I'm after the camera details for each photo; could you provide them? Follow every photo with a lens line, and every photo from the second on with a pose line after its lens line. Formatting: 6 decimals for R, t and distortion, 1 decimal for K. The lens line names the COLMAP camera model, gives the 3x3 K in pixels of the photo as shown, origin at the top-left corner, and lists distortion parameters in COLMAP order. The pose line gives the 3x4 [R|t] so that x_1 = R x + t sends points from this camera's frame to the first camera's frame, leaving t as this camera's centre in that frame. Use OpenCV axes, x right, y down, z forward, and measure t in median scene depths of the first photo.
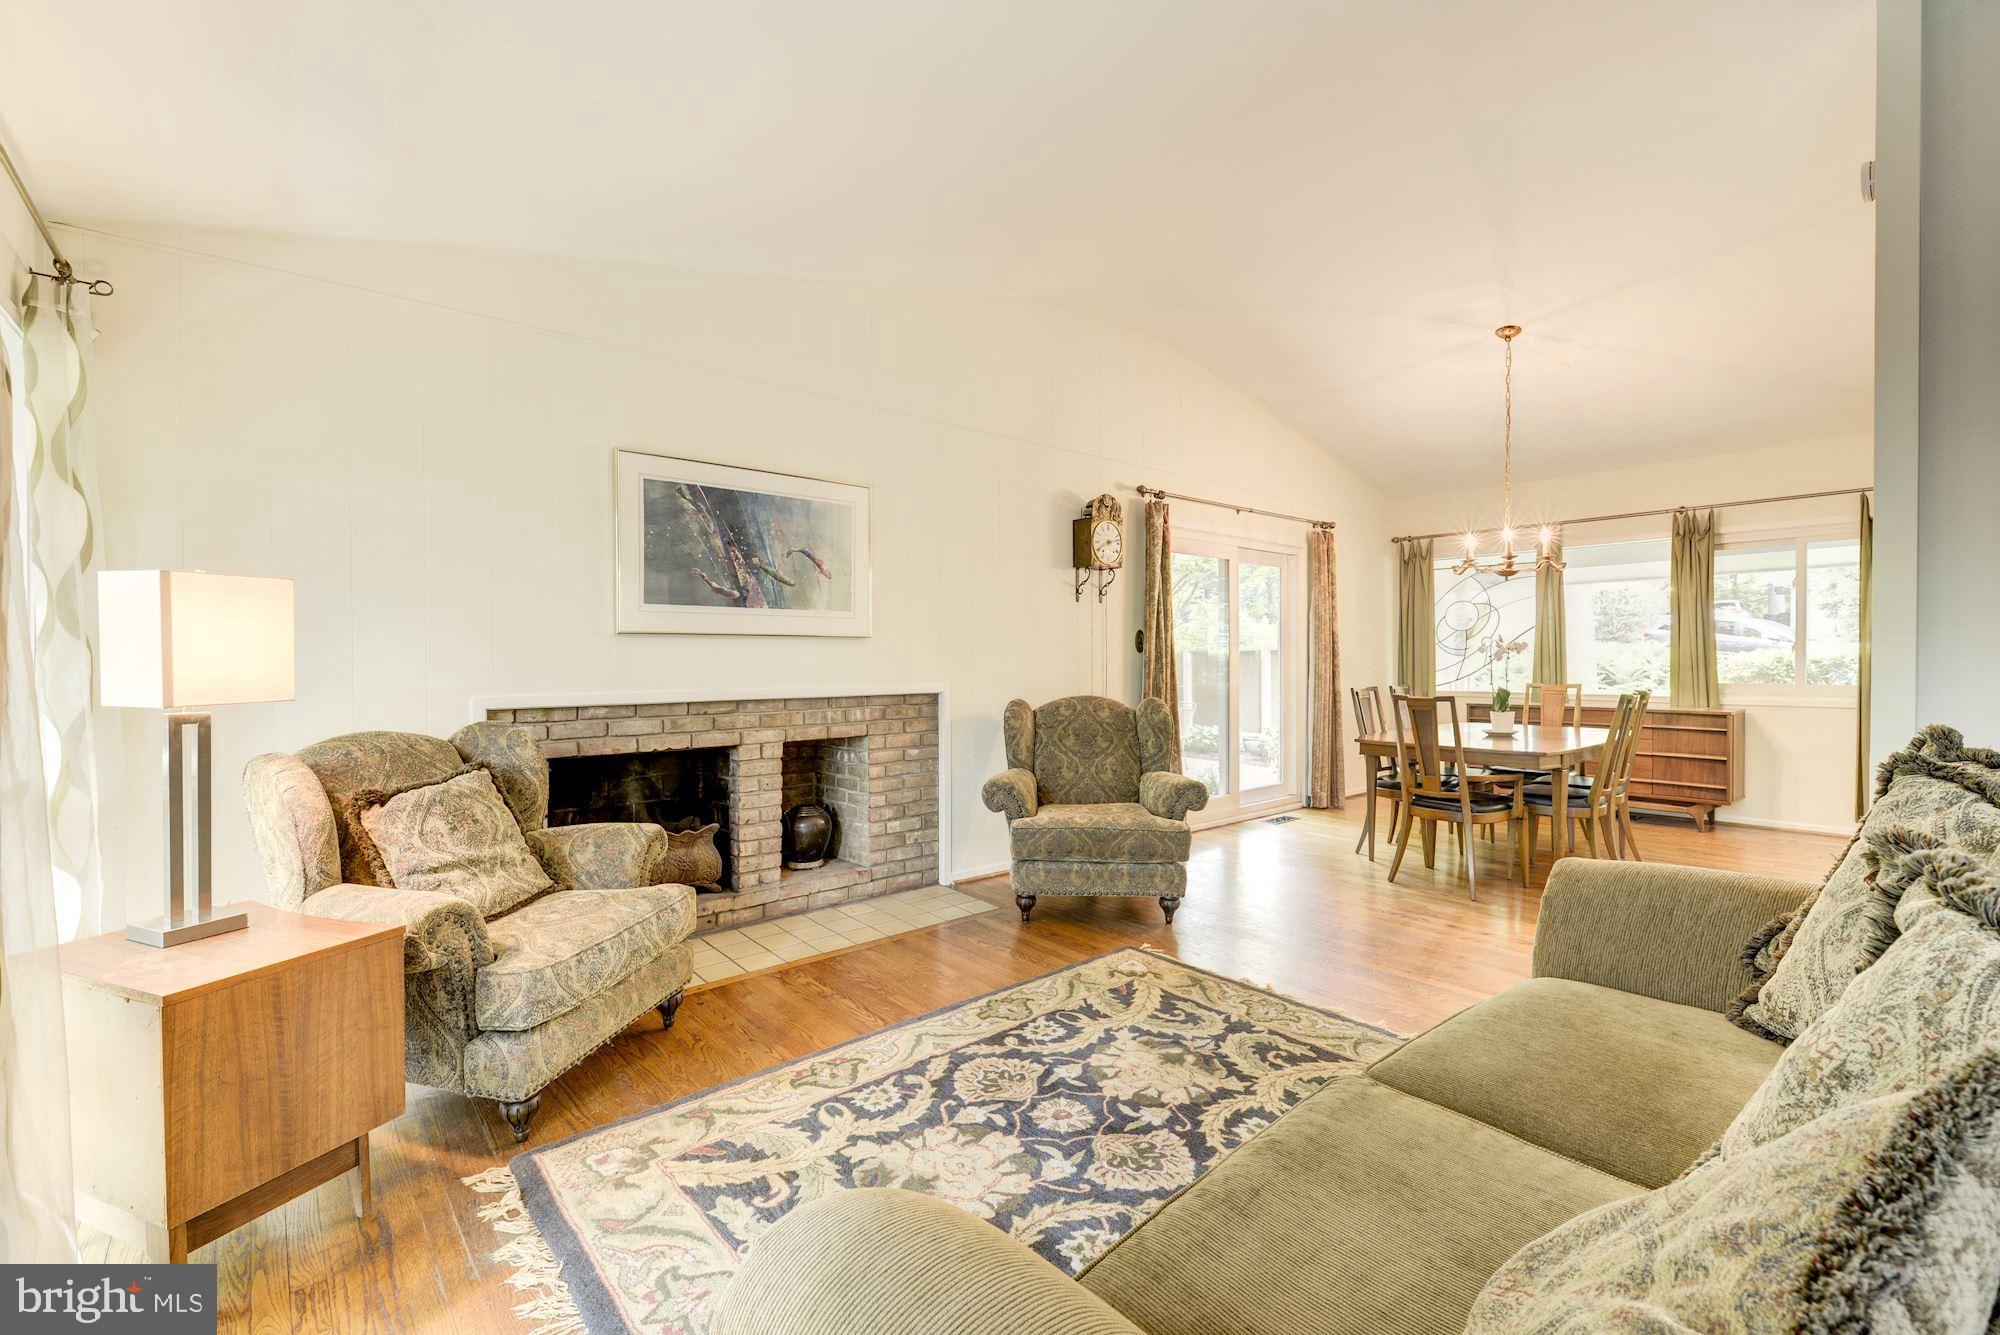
lens RADIAL K [[855.3, 0, 1000.9], [0, 855.3, 666.2], [0, 0, 1]] dist [0.009957, -0.007437]
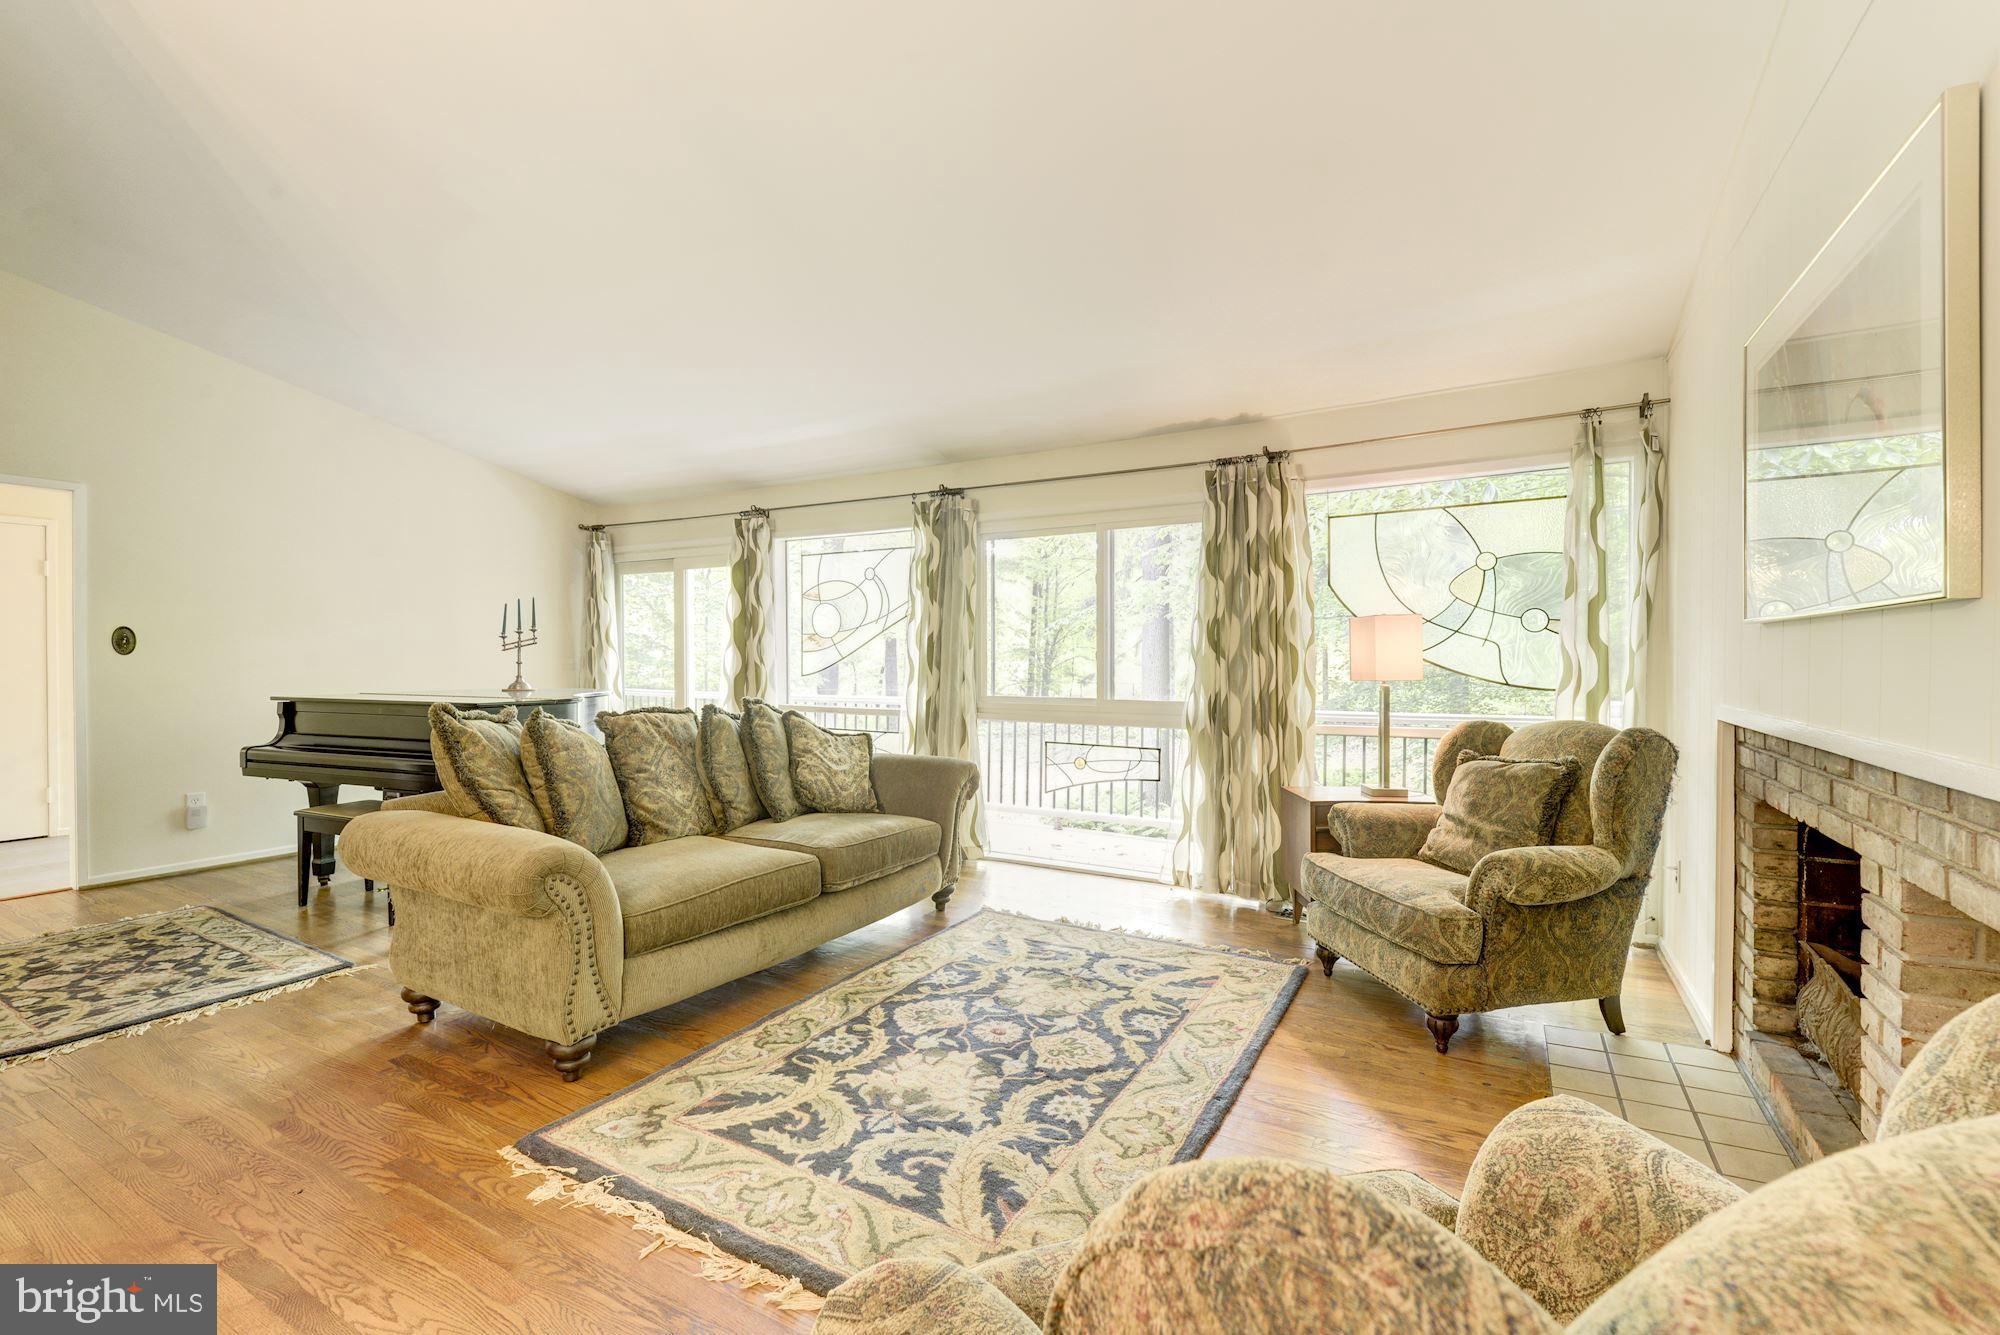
lens RADIAL K [[855.3, 0, 1005.7], [0, 855.3, 665.7], [0, 0, 1]] dist [0.009957, -0.007437]
pose [[-0.941877, 0.006163, -0.335902, 0.368739], [-0.001899, 0.999718, 0.023665, -0.024315], [0.335953, 0.022928, -0.941600, 1.677013]]
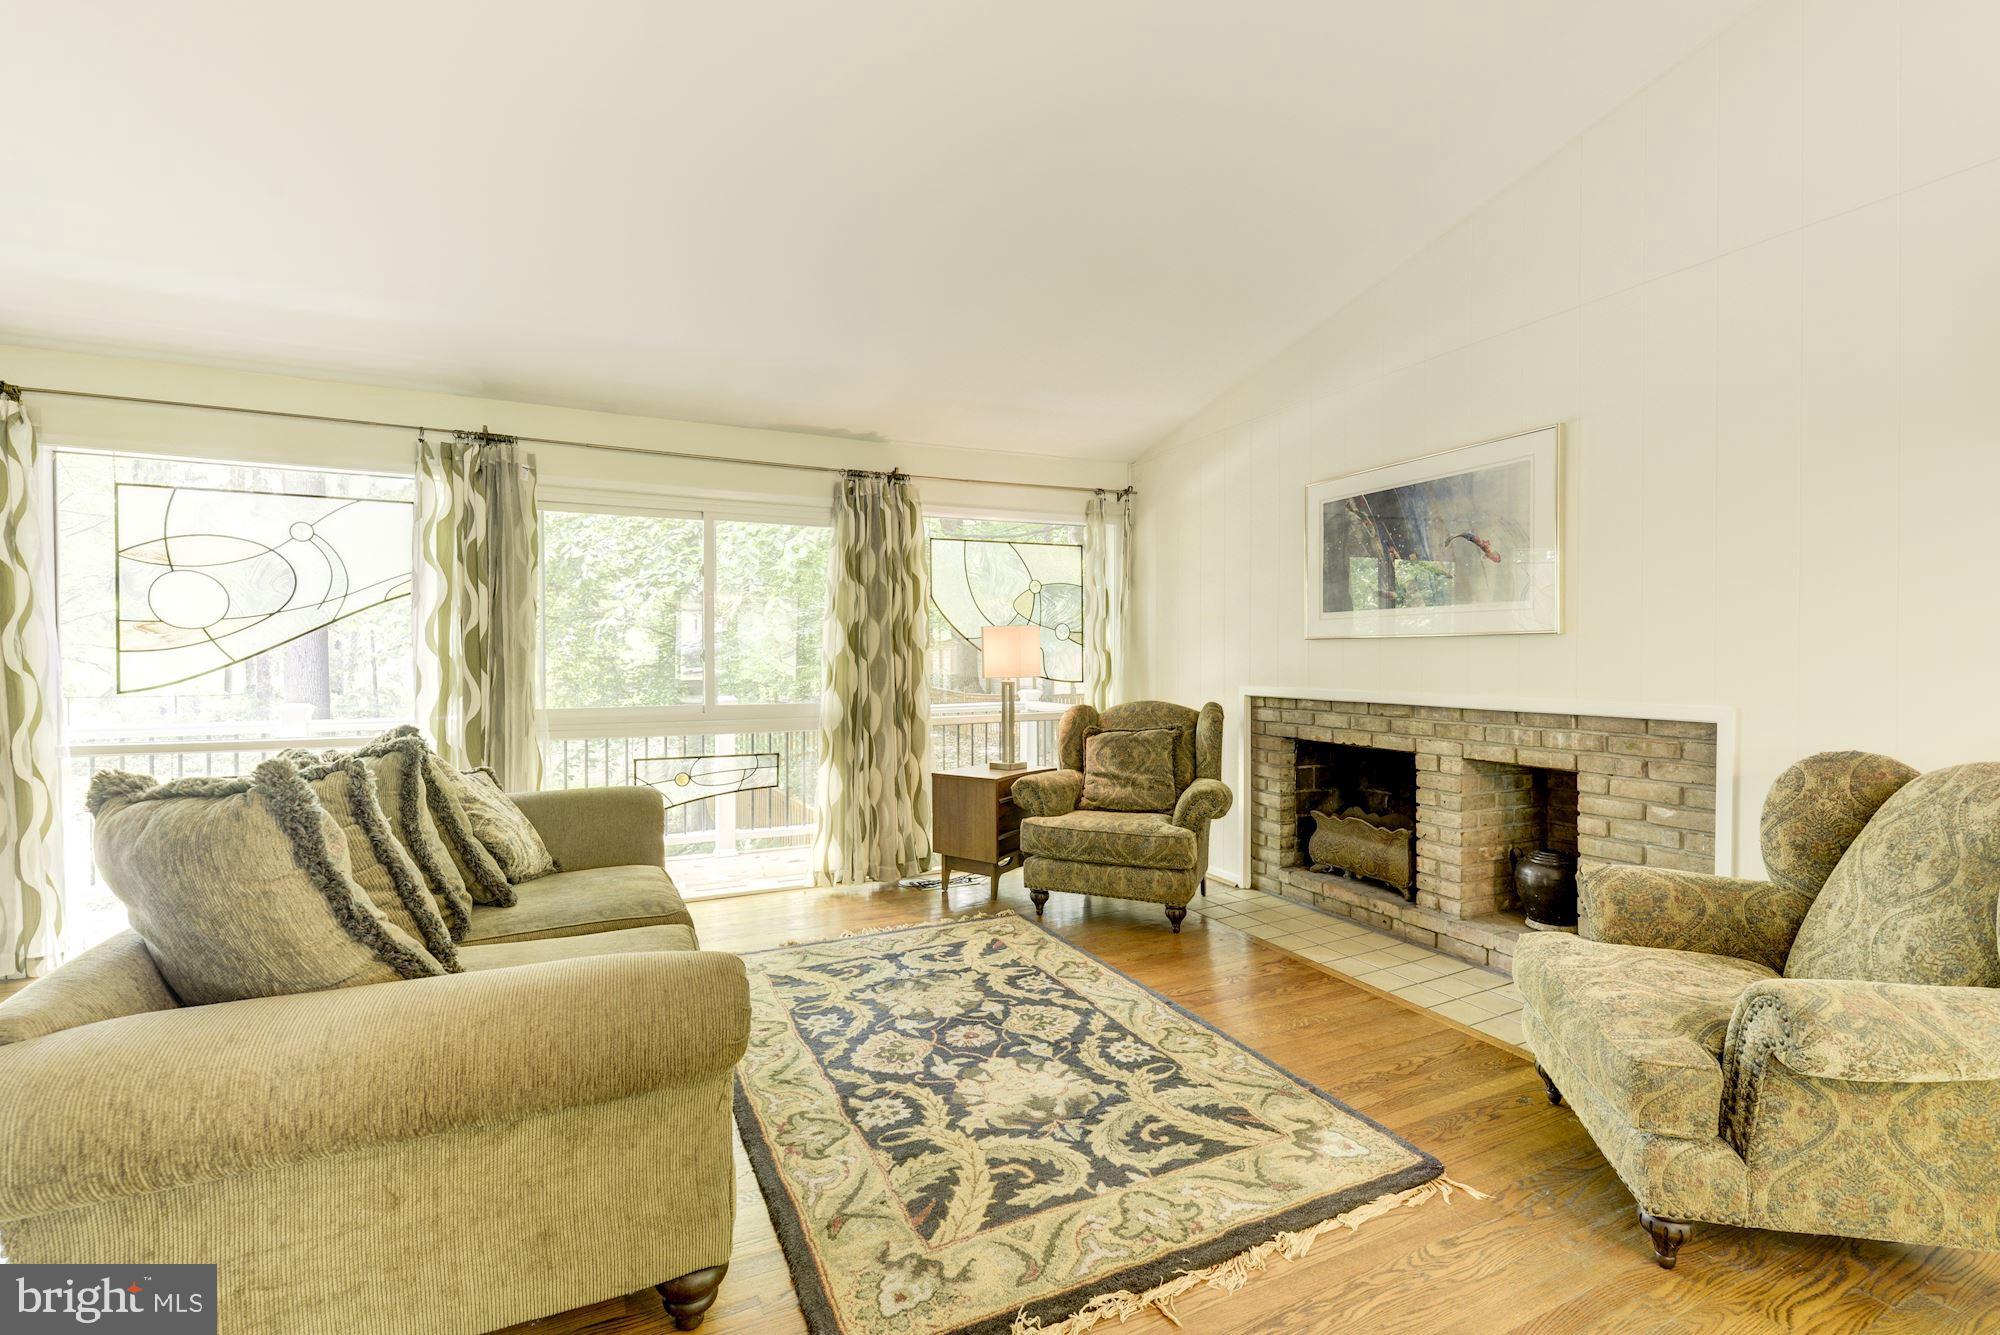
lens RADIAL K [[855.3, 0, 997.0], [0, 855.3, 668.7], [0, 0, 1]] dist [0.009957, -0.007437]
pose [[-0.266921, 0.015493, -0.963594, 0.961555], [-0.009731, 0.999776, 0.018770, -0.018642], [0.963669, 0.014387, -0.266710, 1.056604]]
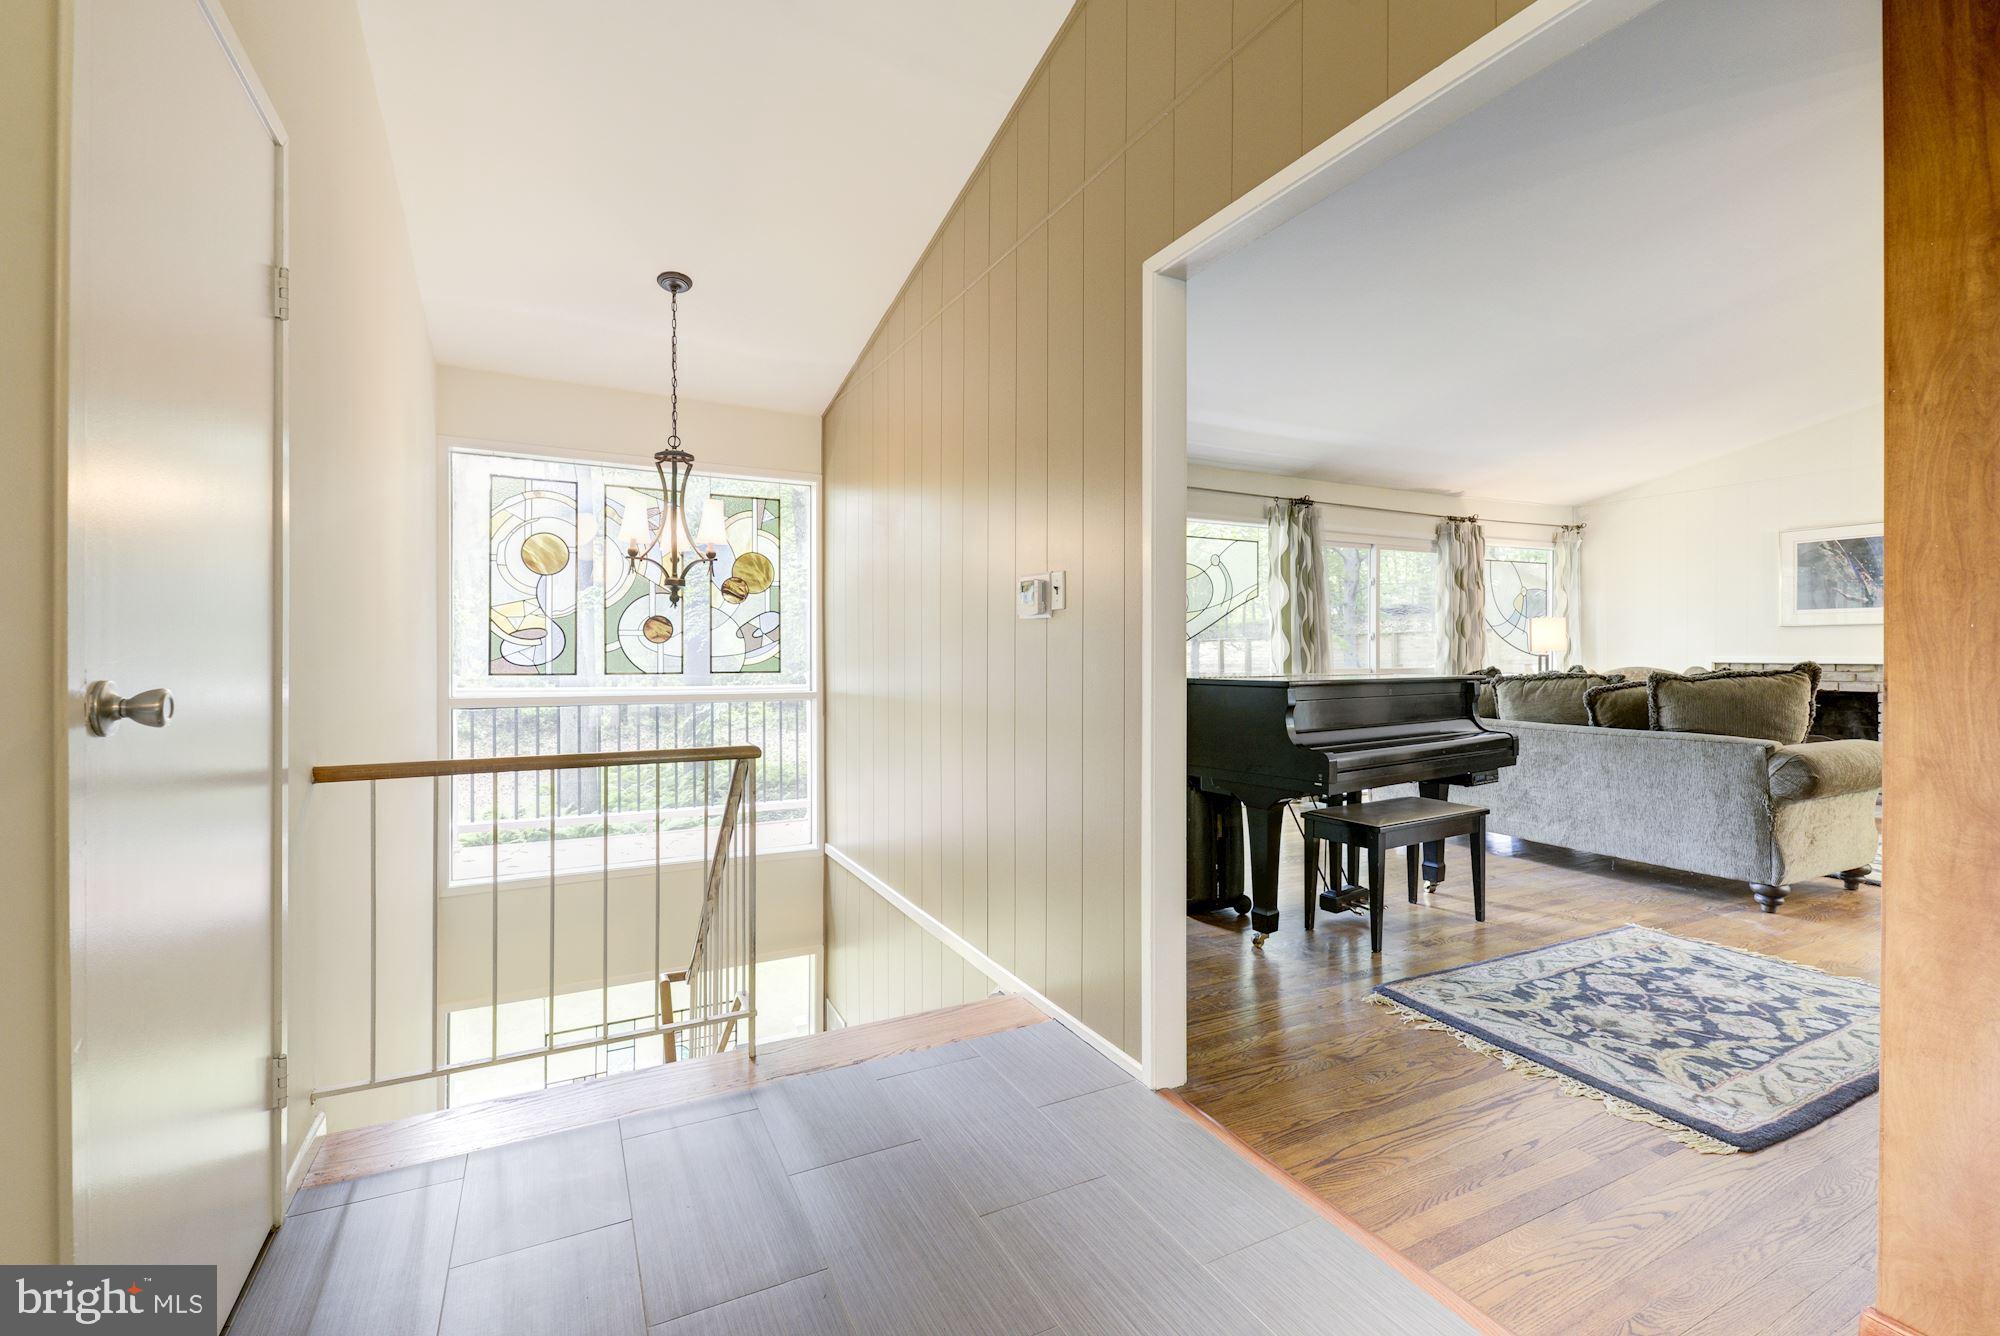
lens RADIAL K [[855.3, 0, 992.1], [0, 855.3, 651.4], [0, 0, 1]] dist [0.009957, -0.007437]
pose [[-0.245964, 0.004751, -0.969267, 2.202570], [-0.010896, 0.999911, 0.007666, 0.027920], [0.969218, 0.012447, -0.245891, -0.298897]]
